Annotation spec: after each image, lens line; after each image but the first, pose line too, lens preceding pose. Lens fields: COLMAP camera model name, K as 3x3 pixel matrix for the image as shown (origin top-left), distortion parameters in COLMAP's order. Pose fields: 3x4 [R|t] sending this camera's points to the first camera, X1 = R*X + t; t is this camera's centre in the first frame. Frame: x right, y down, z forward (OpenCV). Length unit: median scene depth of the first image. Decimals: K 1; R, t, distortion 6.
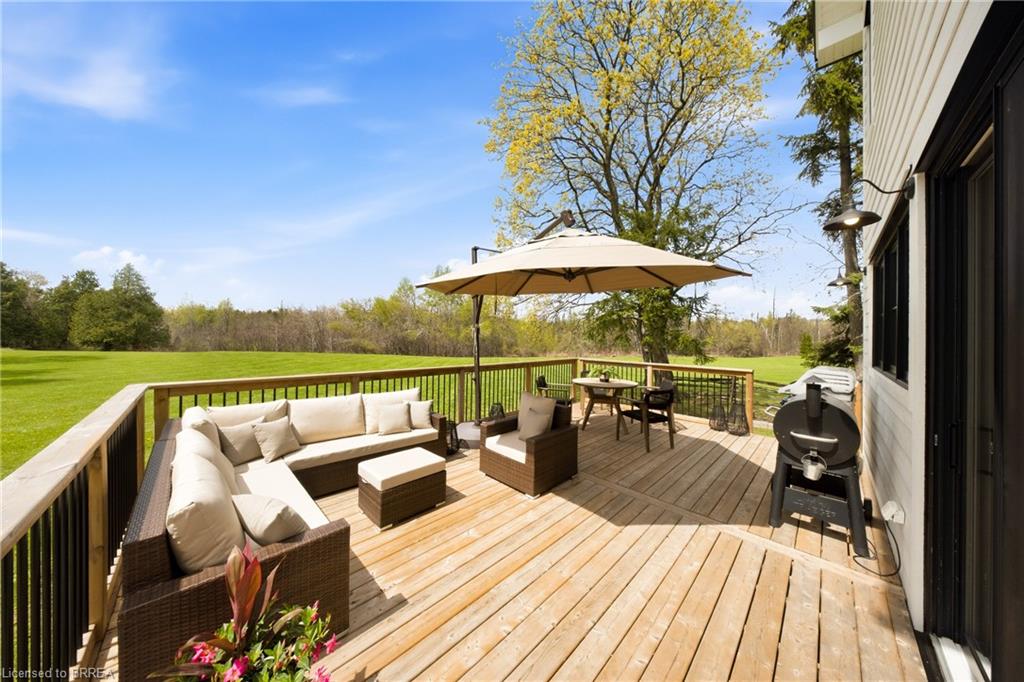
lens RADIAL K [[321.8, 0, 512.0], [0, 321.8, 341.0], [0, 0, 1]] dist [0.009571, -0.000010]
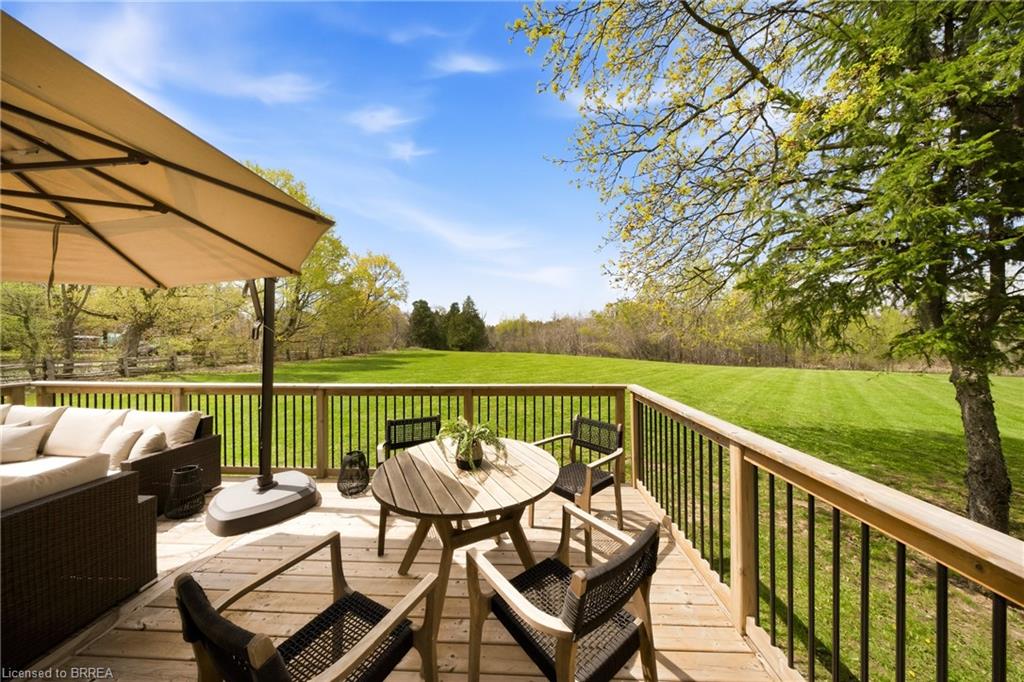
lens RADIAL K [[321.8, 0, 512.0], [0, 321.8, 341.0], [0, 0, 1]] dist [0.009571, -0.000010]
pose [[0.668486, -0.010277, -0.743654, 0.091596], [0.002076, 0.999926, -0.011952, -0.000219], [0.743722, 0.006446, 0.668458, 0.130282]]
